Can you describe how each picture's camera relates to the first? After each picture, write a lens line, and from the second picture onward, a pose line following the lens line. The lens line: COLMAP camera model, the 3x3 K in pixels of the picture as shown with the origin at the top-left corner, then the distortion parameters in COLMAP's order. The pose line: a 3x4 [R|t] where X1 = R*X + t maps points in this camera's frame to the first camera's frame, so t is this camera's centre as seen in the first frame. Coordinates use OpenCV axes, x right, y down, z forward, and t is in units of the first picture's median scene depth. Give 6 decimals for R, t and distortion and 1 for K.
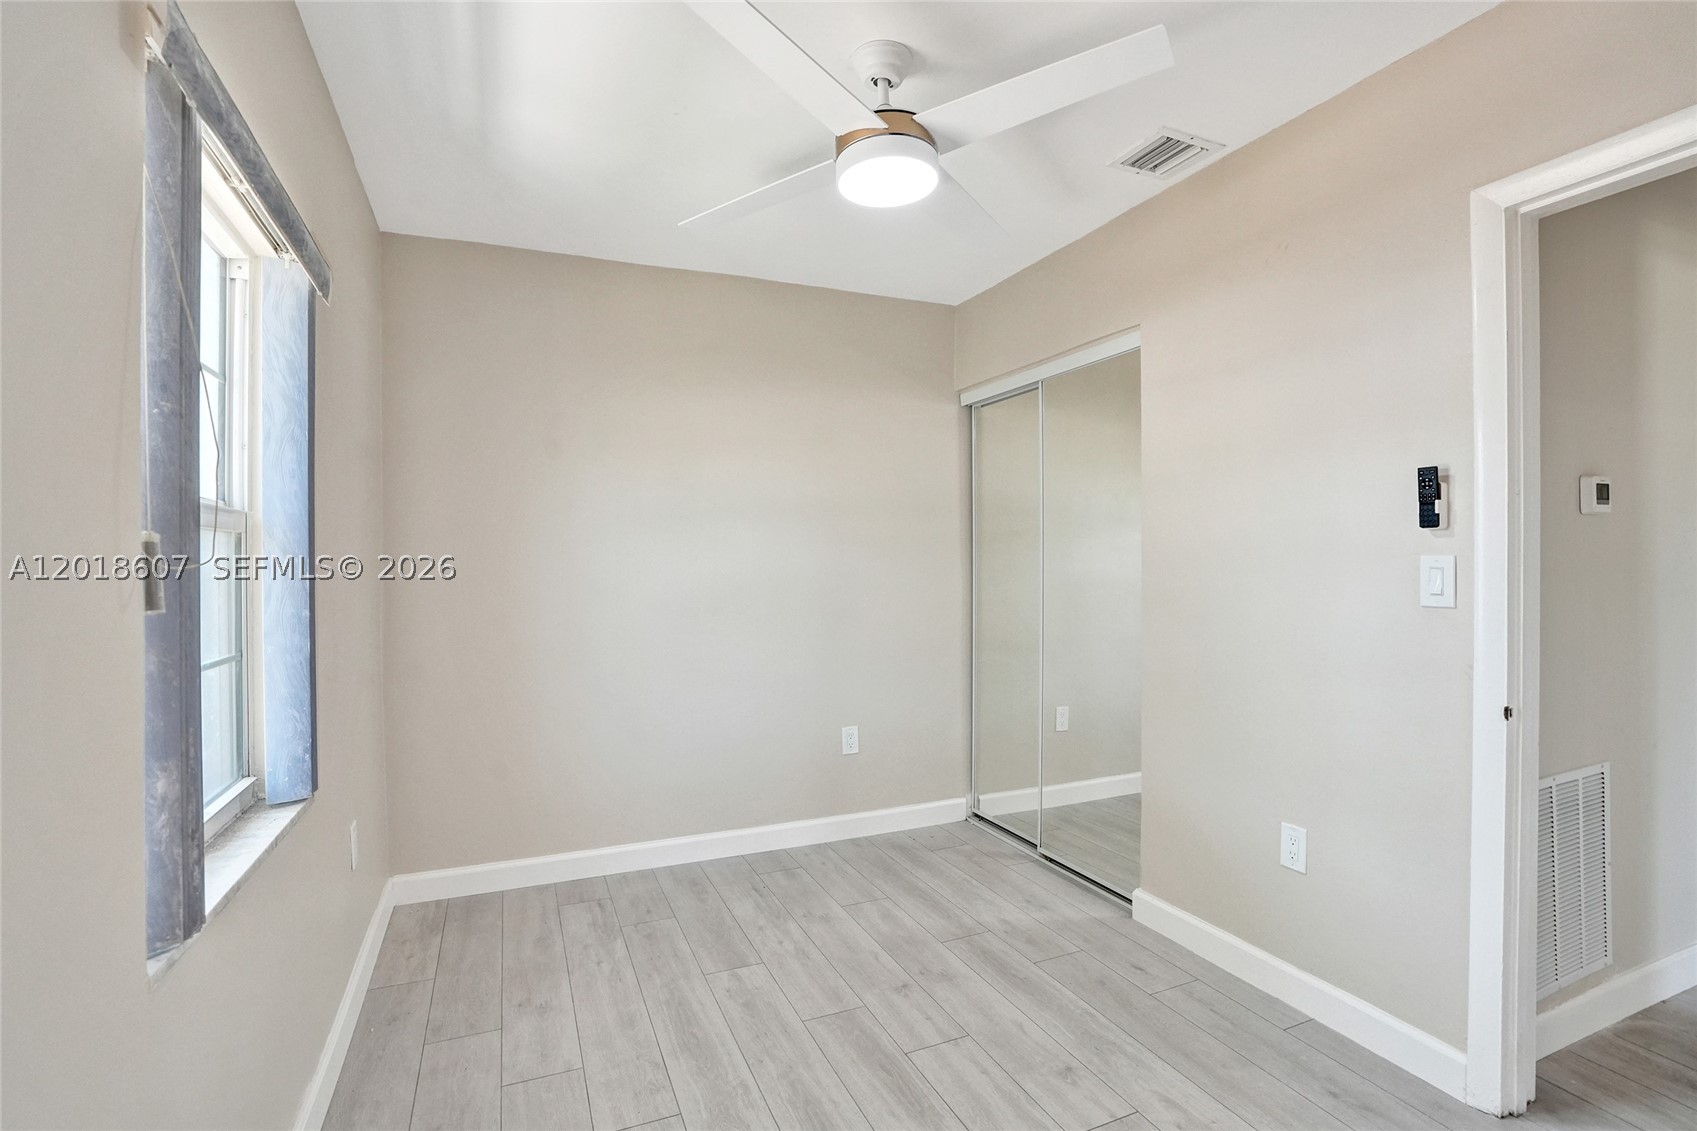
lens RADIAL K [[793.6, 0, 842.7], [0, 793.6, 561.0], [0, 0, 1]] dist [-0.063441, 0.021053]
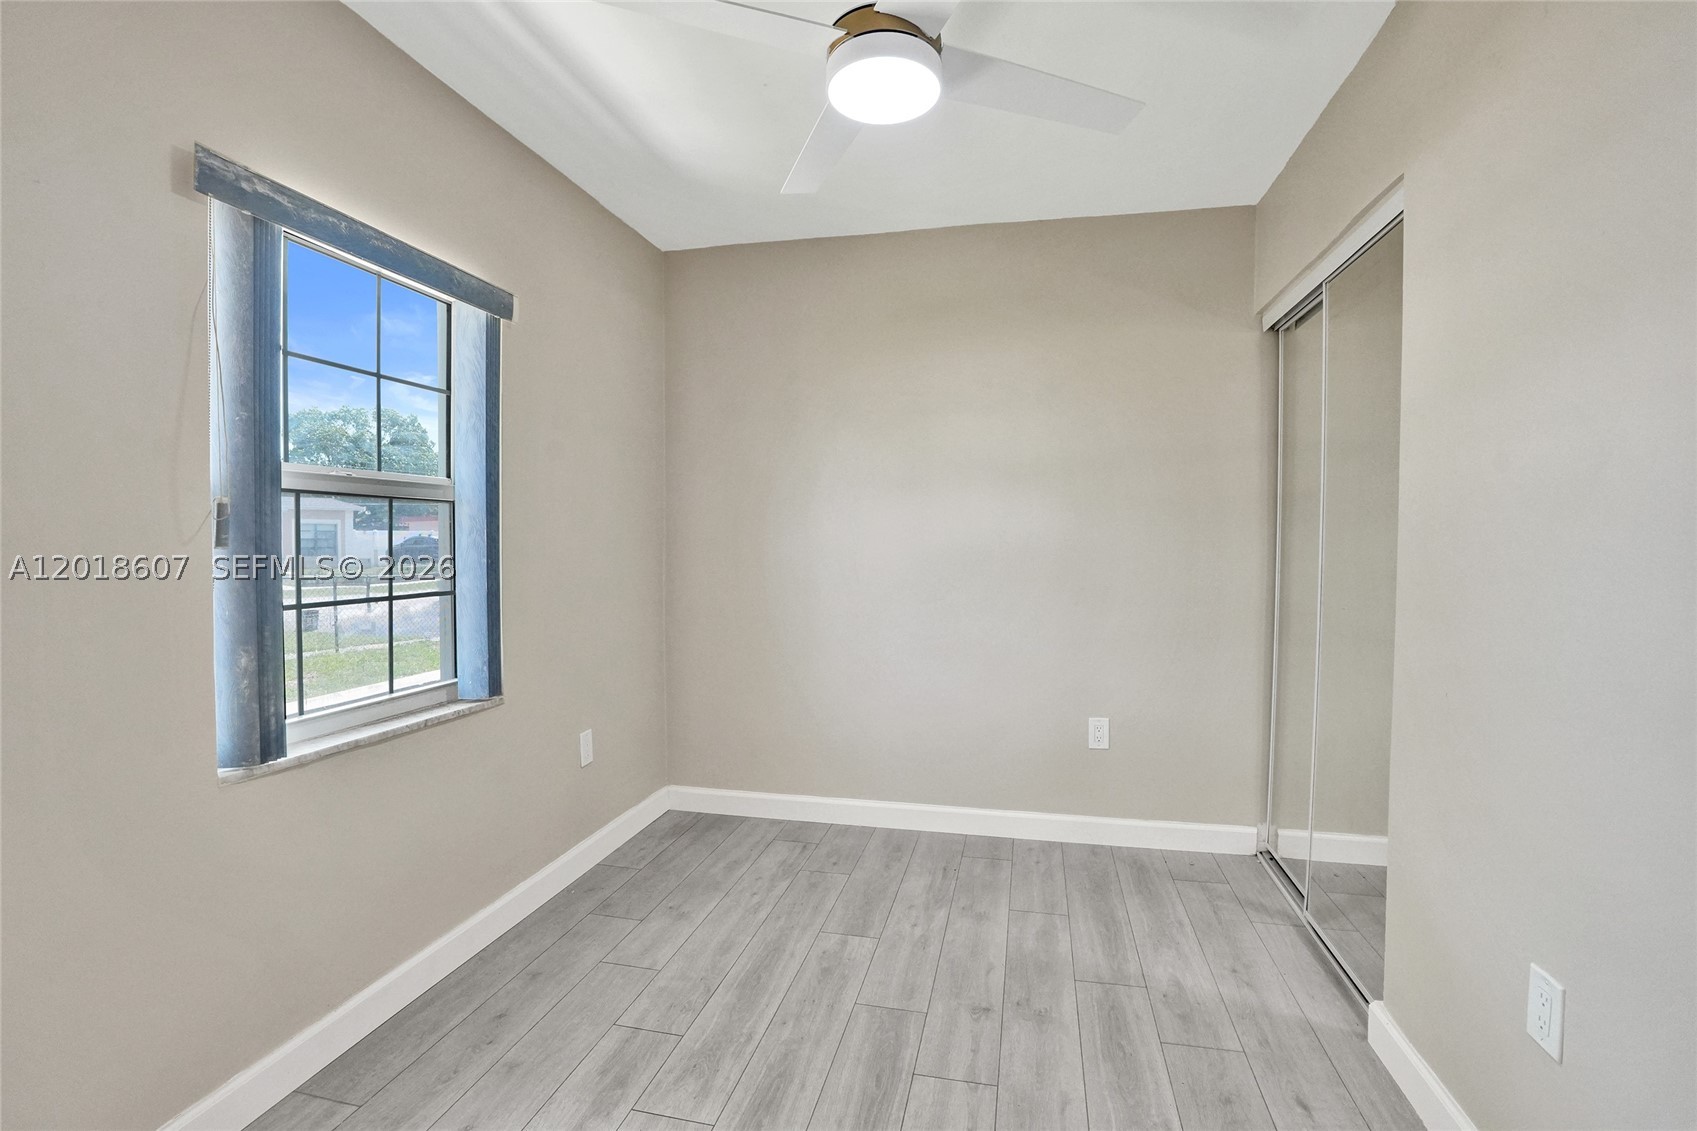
lens RADIAL K [[793.6, 0, 834.5], [0, 793.6, 556.7], [0, 0, 1]] dist [-0.063441, 0.021053]
pose [[0.805420, 0.025314, -0.592164, 0.386150], [-0.008645, 0.999483, 0.030968, 0.009091], [0.592641, -0.019823, 0.805222, 0.177535]]
